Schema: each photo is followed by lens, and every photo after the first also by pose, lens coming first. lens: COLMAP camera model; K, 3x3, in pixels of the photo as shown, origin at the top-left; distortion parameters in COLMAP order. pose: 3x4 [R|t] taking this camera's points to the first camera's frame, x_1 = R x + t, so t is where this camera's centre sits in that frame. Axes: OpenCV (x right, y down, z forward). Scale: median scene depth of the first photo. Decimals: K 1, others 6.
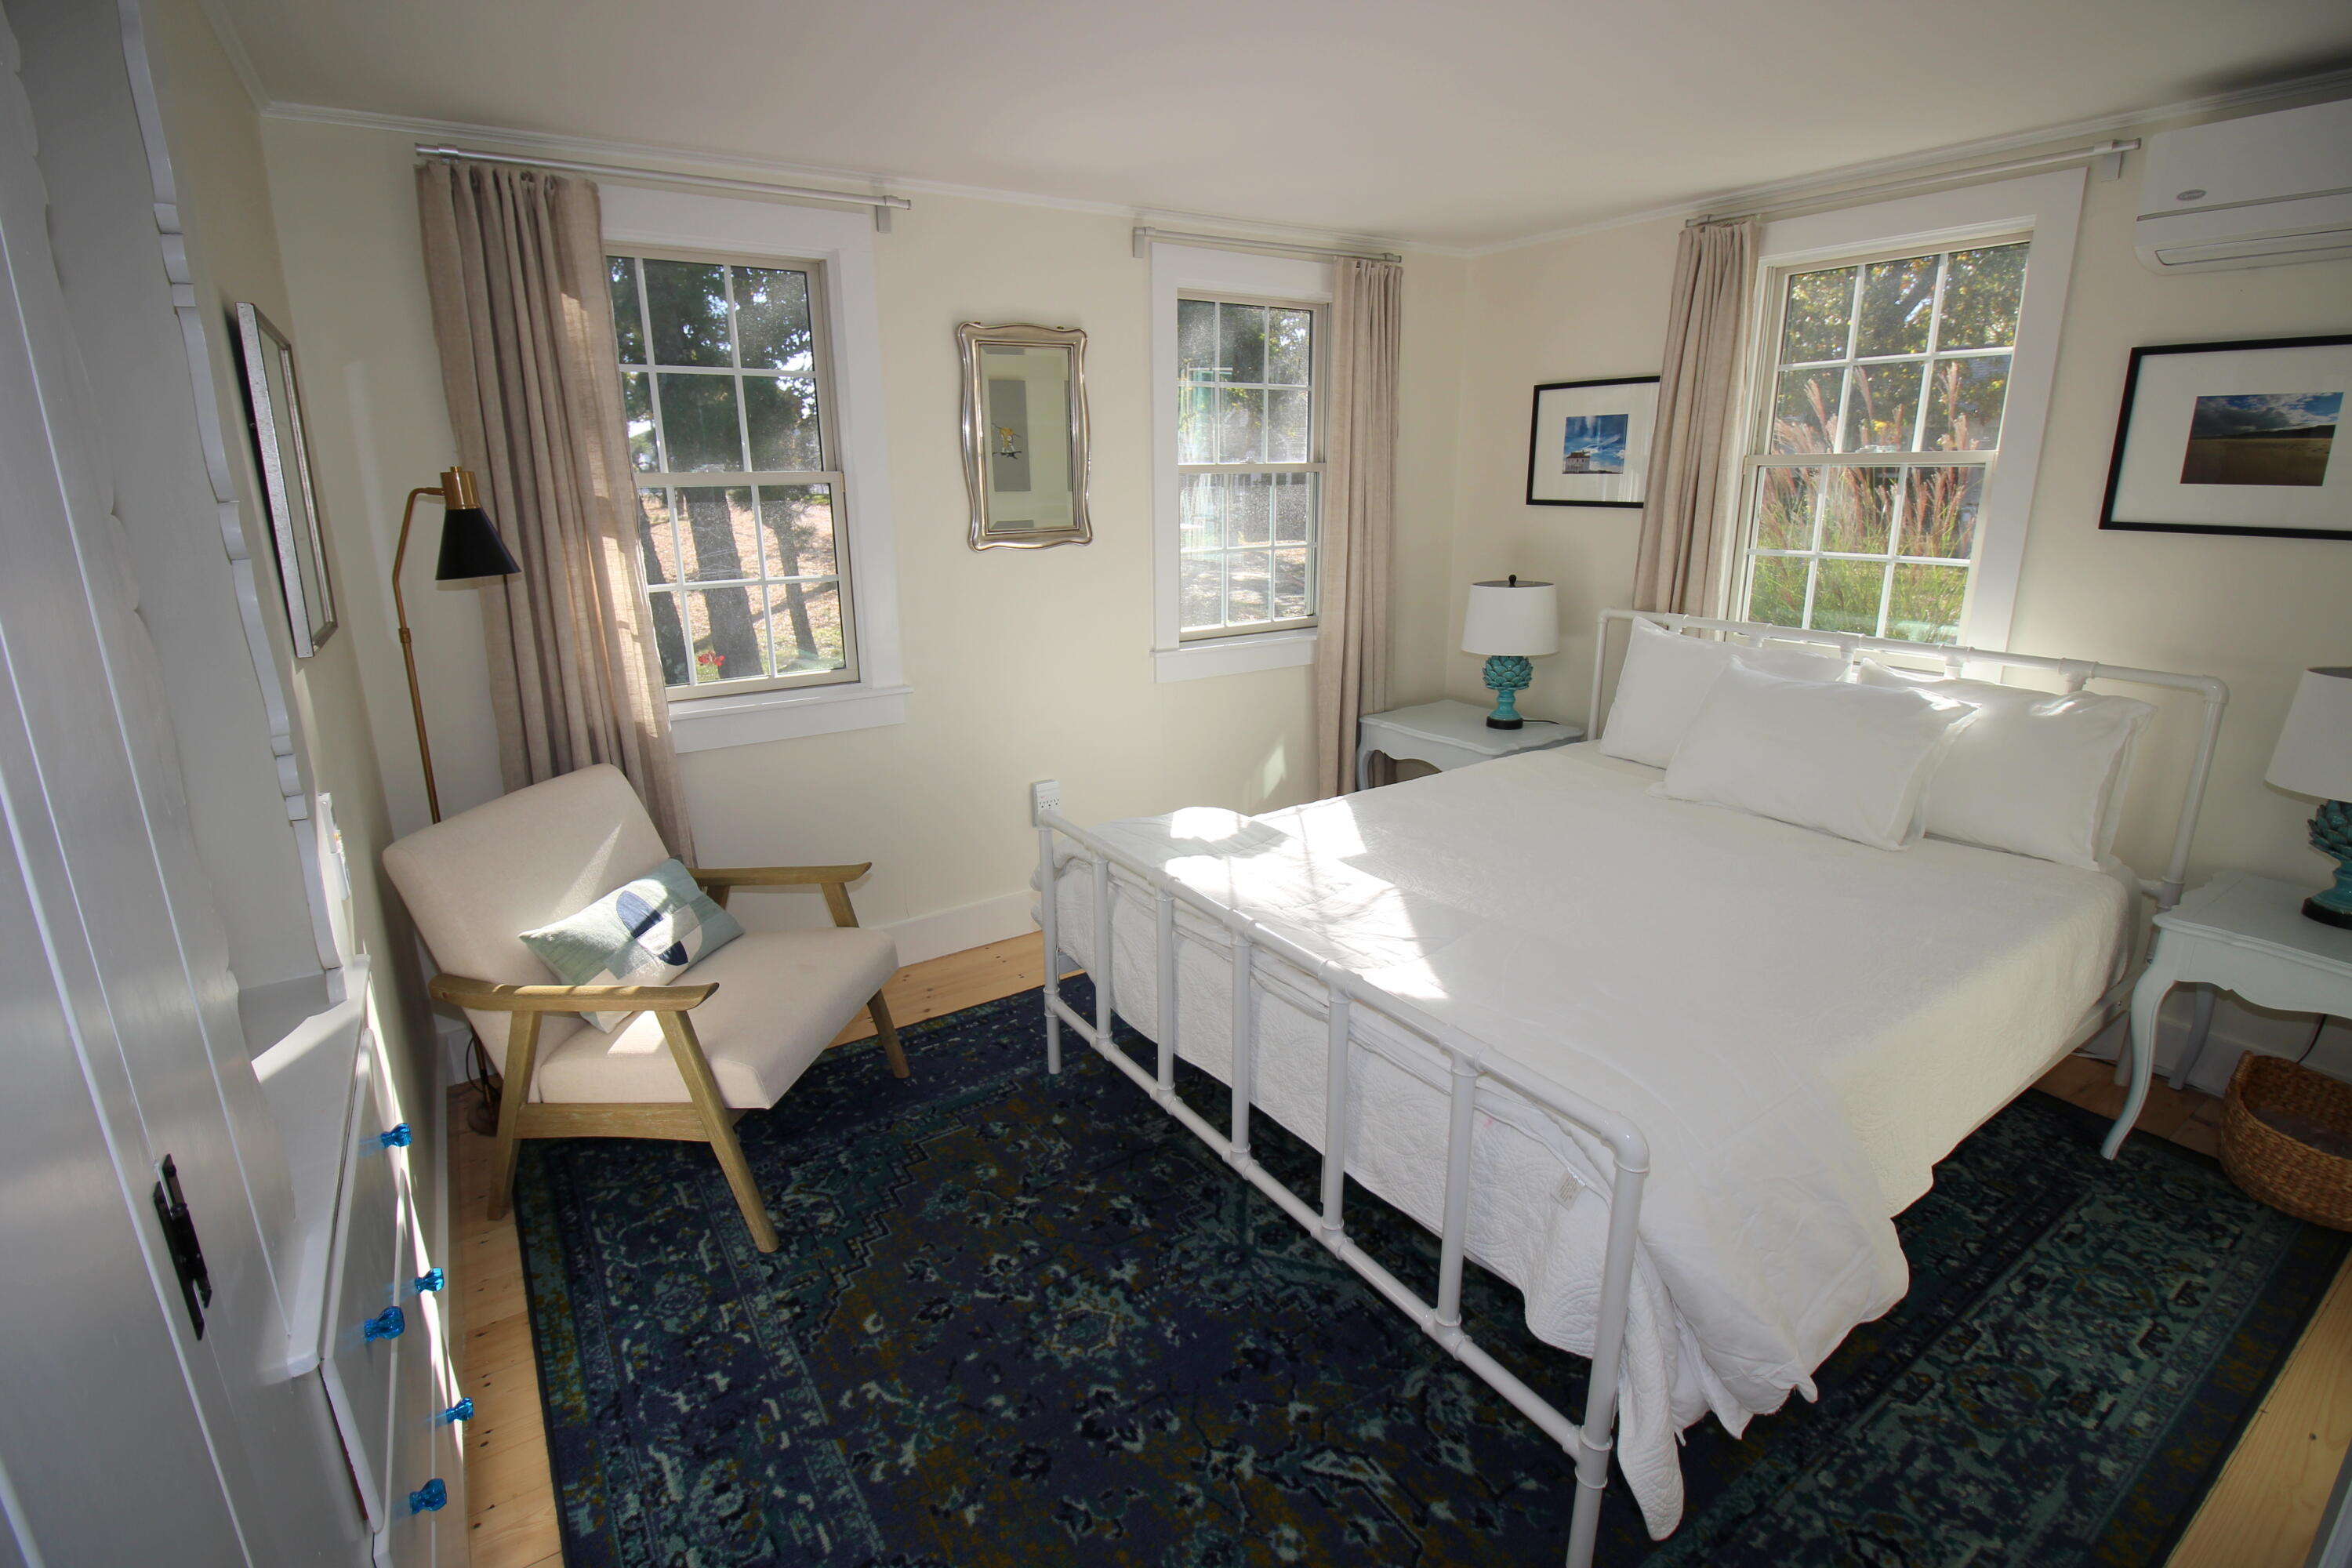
lens RADIAL K [[1086.9, 0, 1164.2], [0, 1086.9, 759.6], [0, 0, 1]] dist [-0.002444, -0.012001]
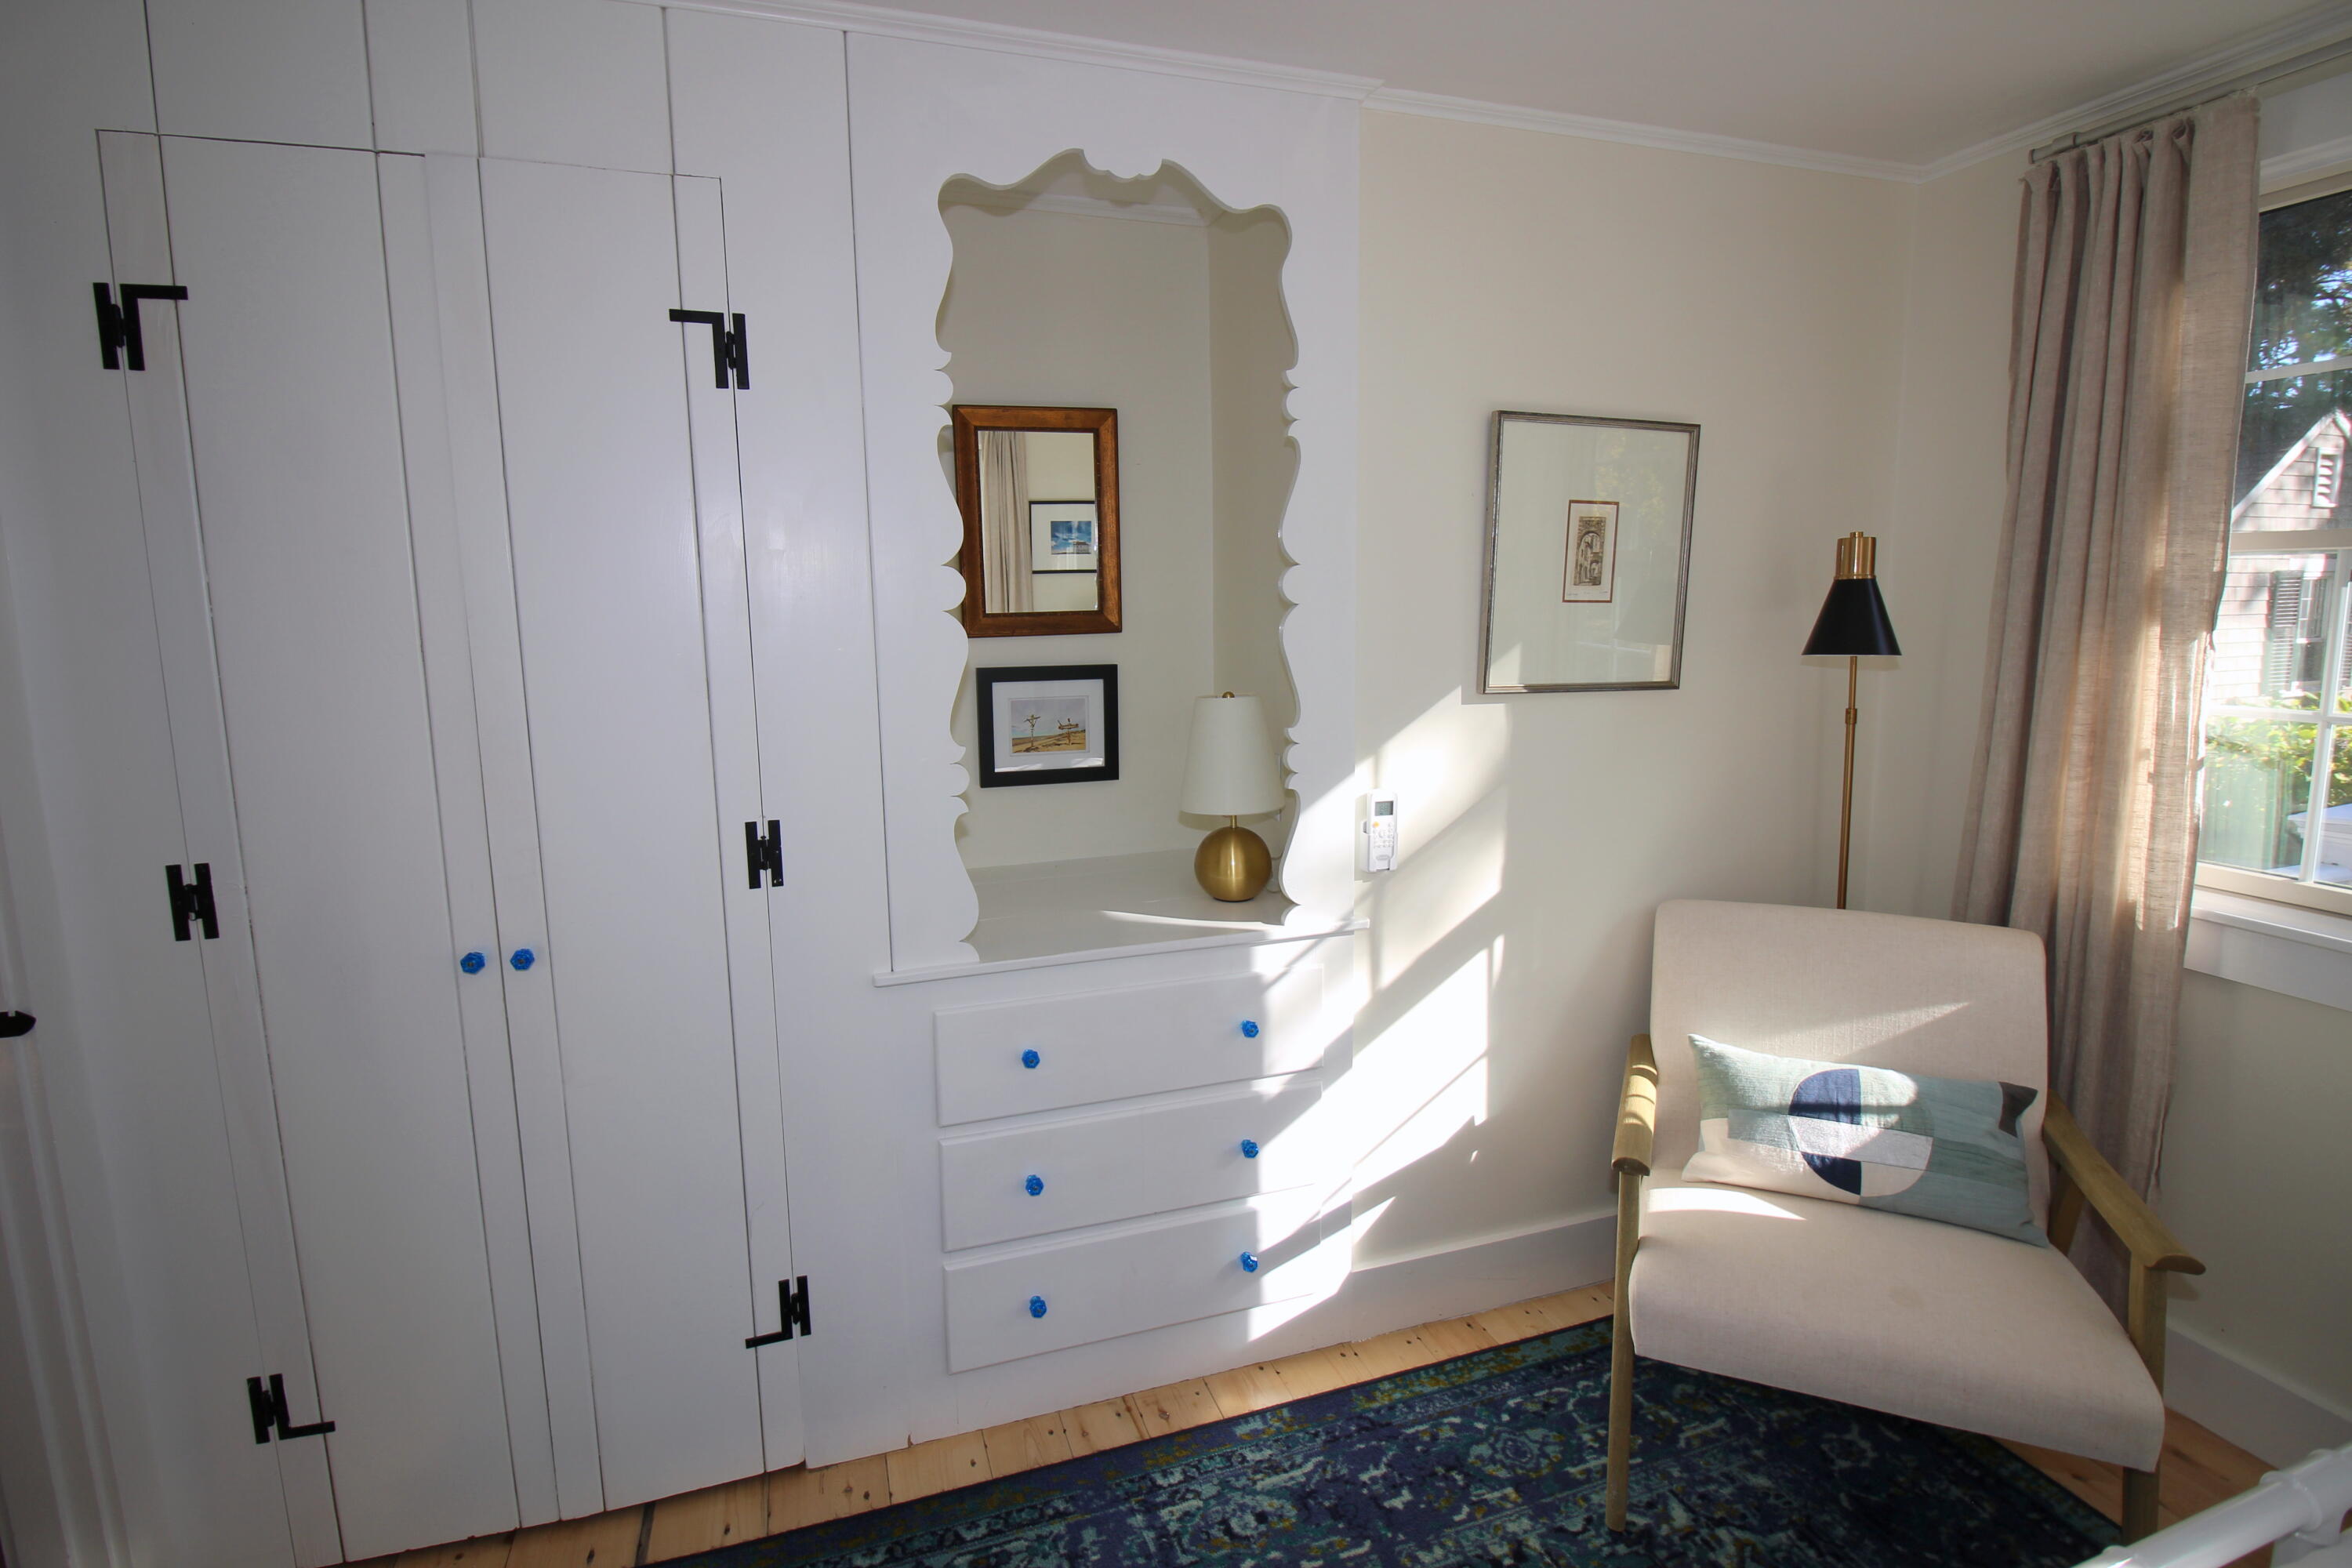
lens RADIAL K [[1086.9, 0, 1164.2], [0, 1086.9, 759.6], [0, 0, 1]] dist [-0.002444, -0.012001]
pose [[-0.261872, 0.131274, -0.956133, 0.436071], [-0.230920, 0.953406, 0.194145, -0.159524], [0.937070, 0.271631, -0.219356, 0.833348]]
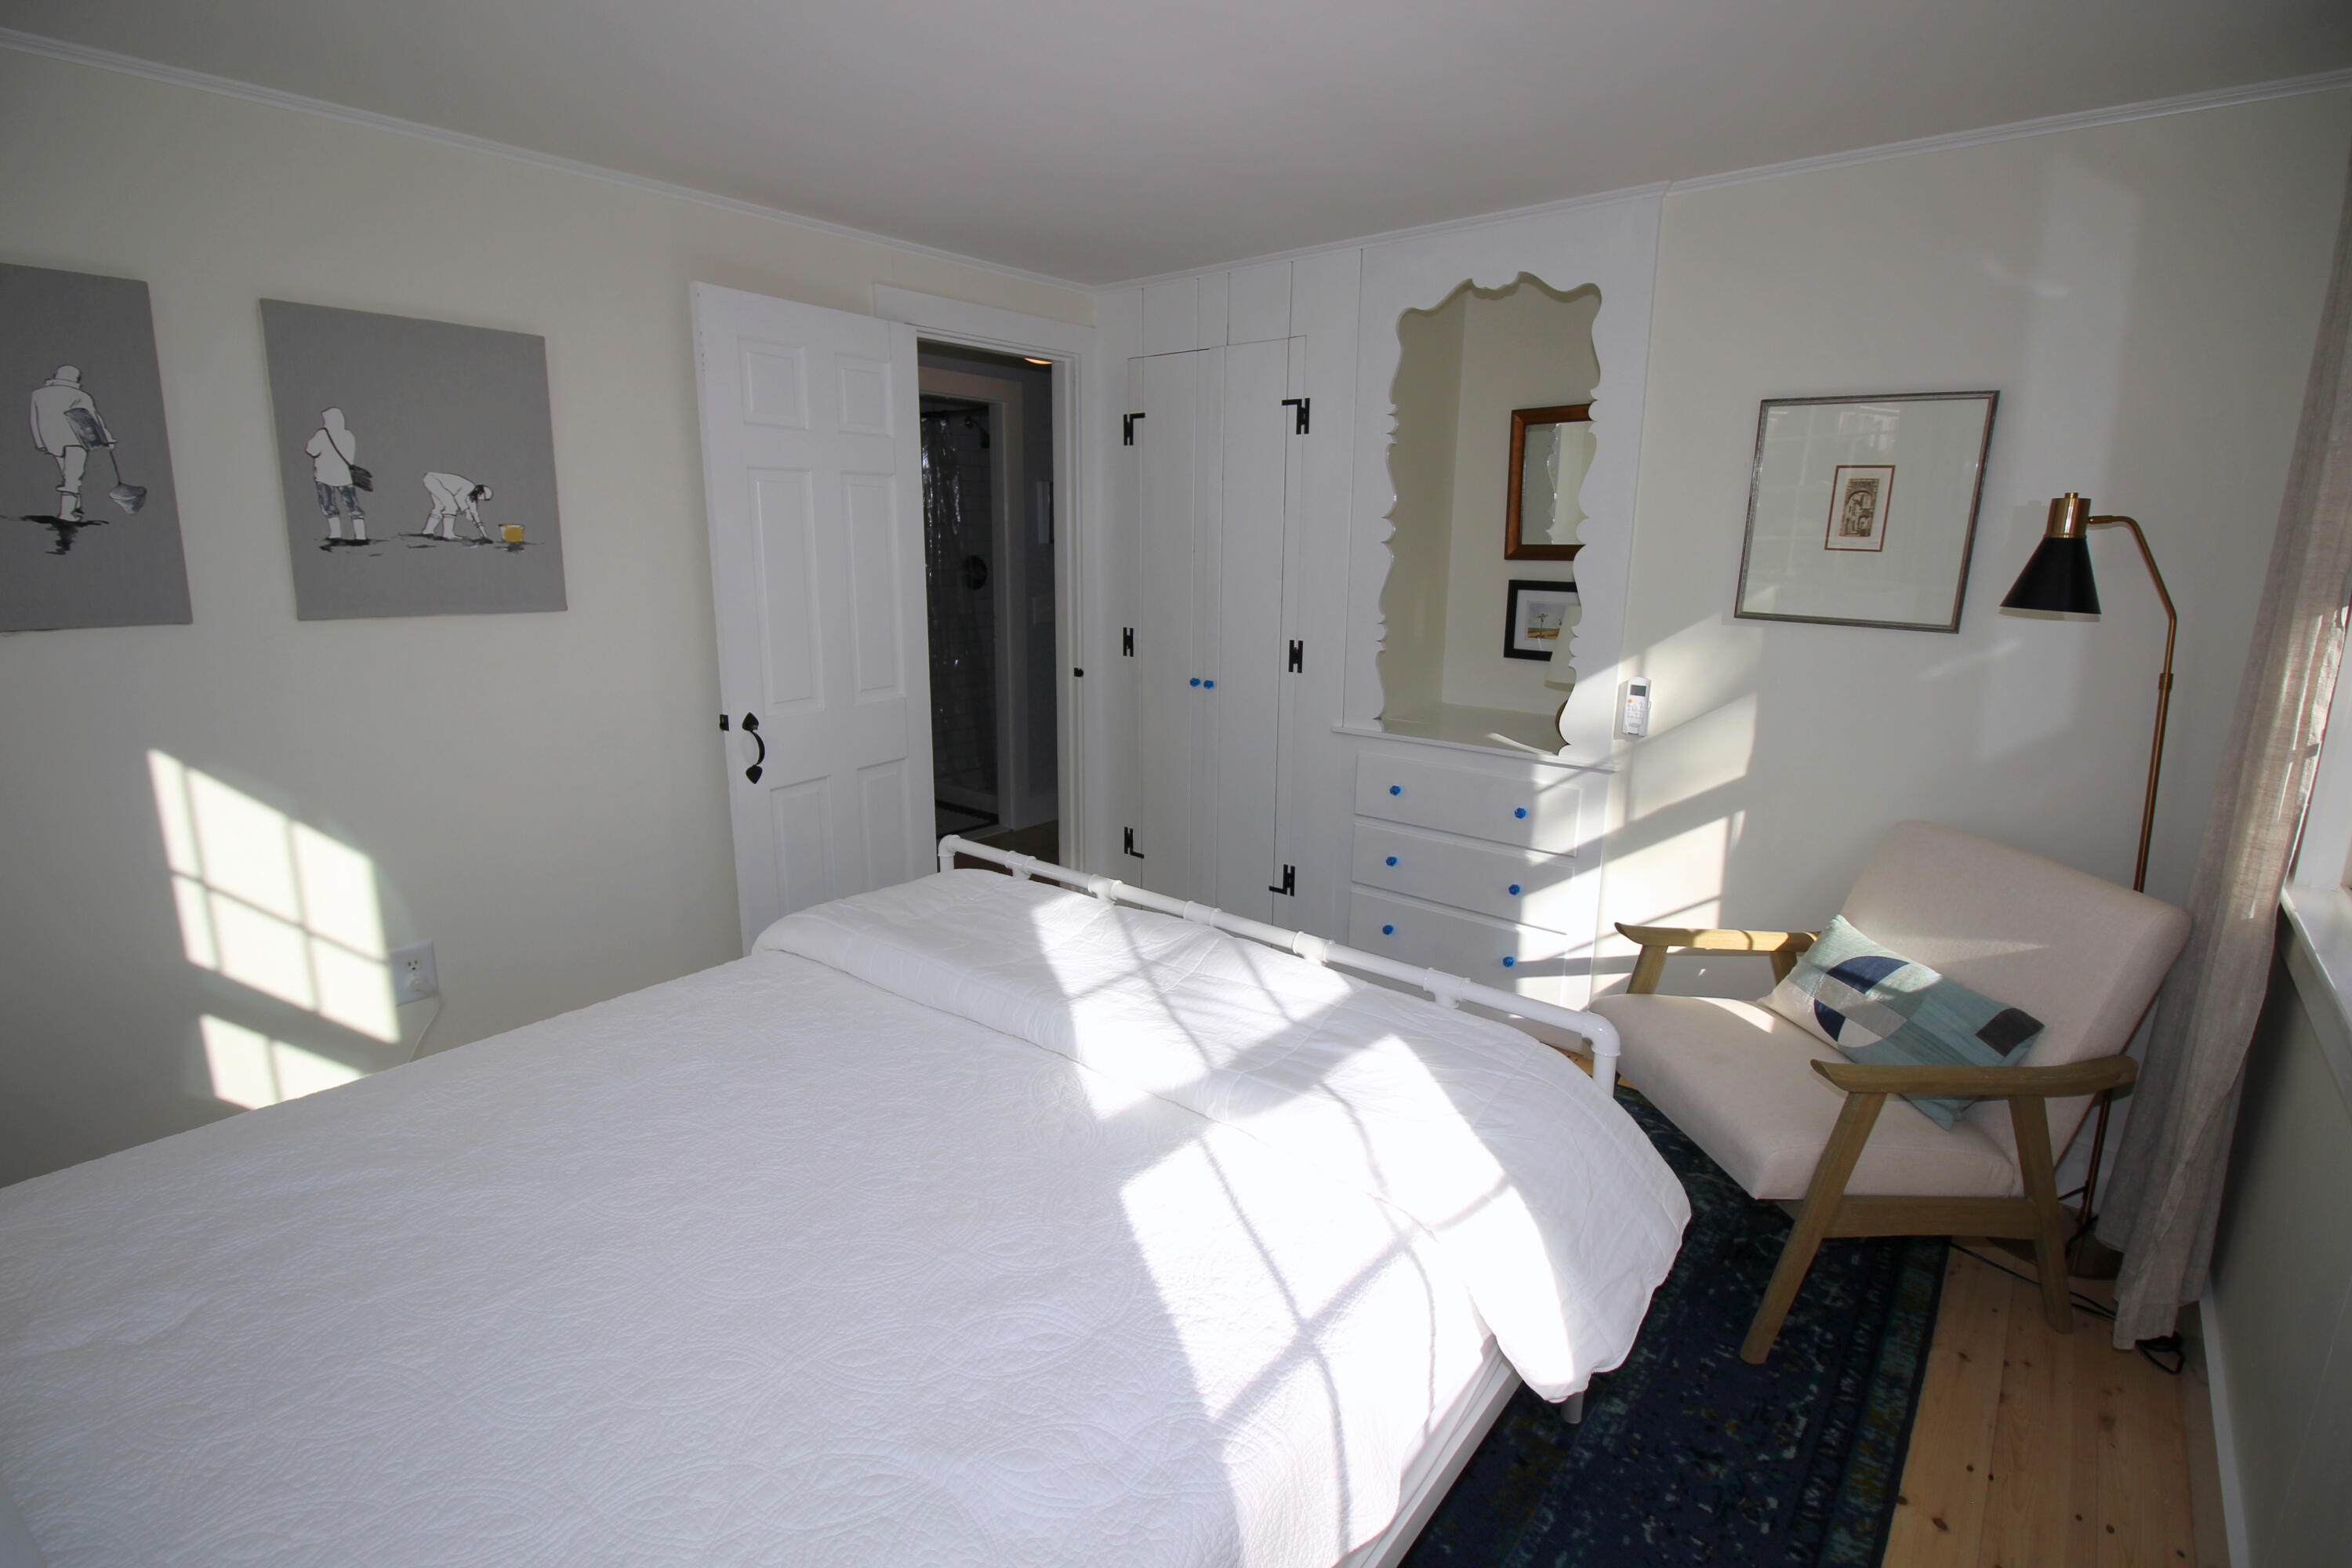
lens RADIAL K [[1126.3, 0, 1176.0], [0, 1126.3, 784.0], [0, 0, 1]] dist [-0.002115, -0.011682]
pose [[-0.958554, 0.049405, -0.280594, 0.436620], [-0.085434, 0.889686, 0.448508, -0.479344], [0.271799, 0.453891, -0.848592, 1.988092]]
